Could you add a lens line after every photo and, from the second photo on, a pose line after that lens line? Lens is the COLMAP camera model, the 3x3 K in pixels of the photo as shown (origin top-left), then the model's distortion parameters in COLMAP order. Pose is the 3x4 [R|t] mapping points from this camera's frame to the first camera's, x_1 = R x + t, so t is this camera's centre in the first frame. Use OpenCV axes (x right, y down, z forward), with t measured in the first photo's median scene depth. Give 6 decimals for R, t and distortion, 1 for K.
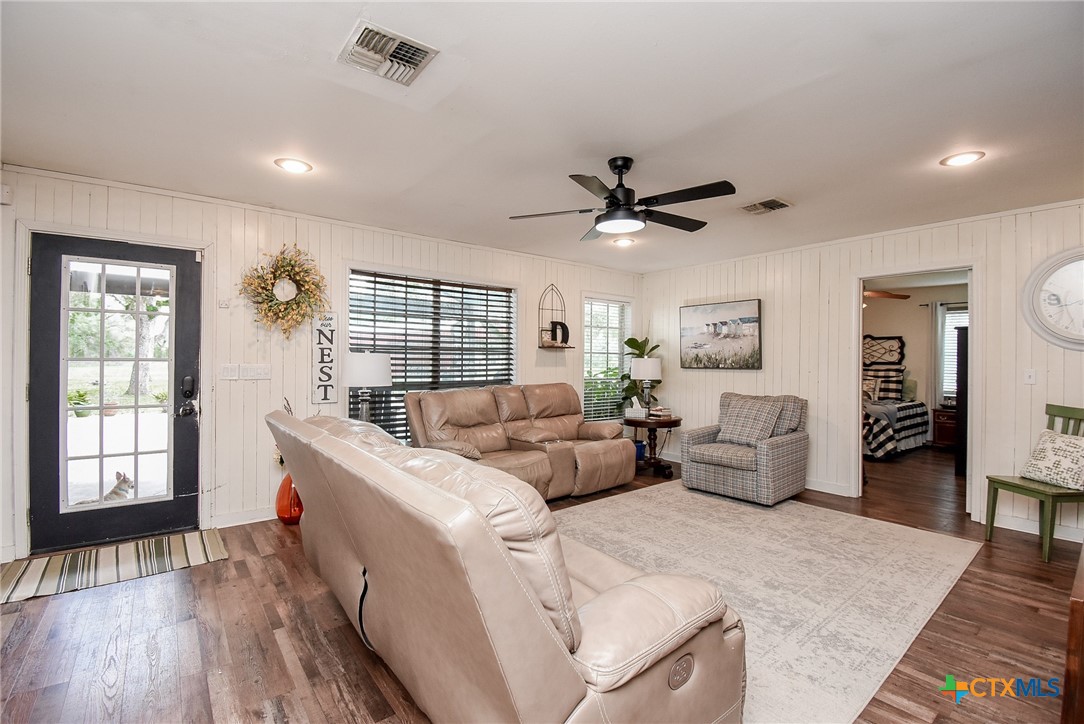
lens RADIAL K [[490.6, 0, 544.3], [0, 490.6, 358.7], [0, 0, 1]] dist [0.022240, -0.024556]
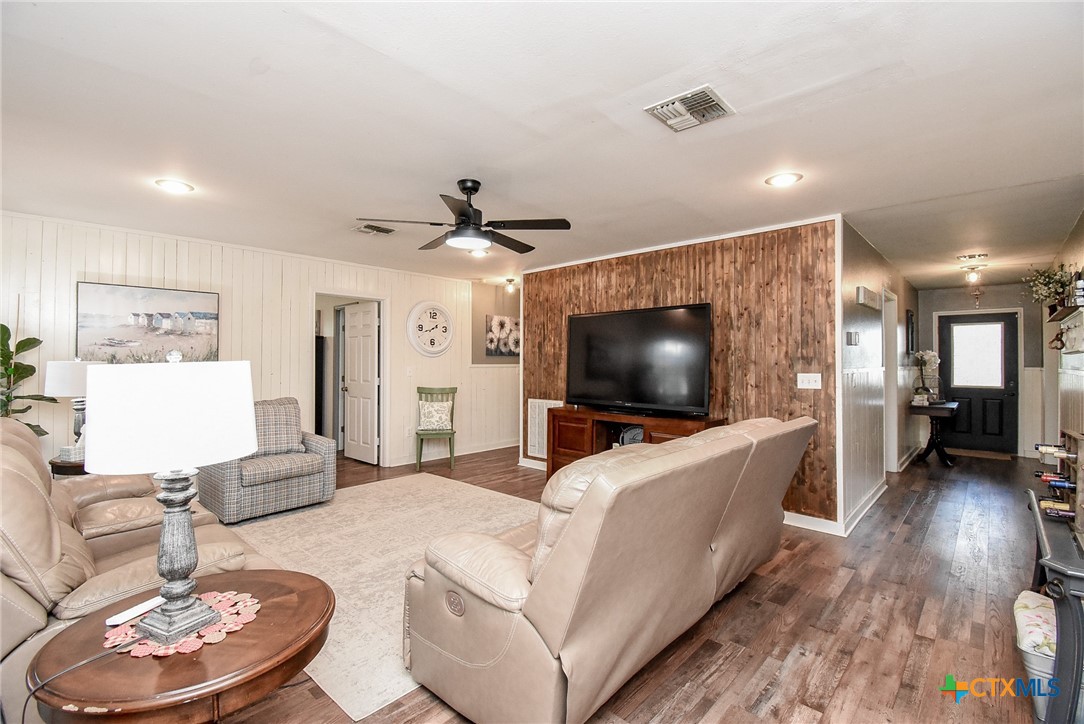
lens RADIAL K [[490.6, 0, 544.3], [0, 490.6, 358.7], [0, 0, 1]] dist [0.022240, -0.024556]
pose [[-0.169136, -0.001478, 0.985592, -0.665901], [-0.002568, 0.999996, 0.001059, -0.008592], [-0.985589, -0.002352, -0.169139, 0.726375]]
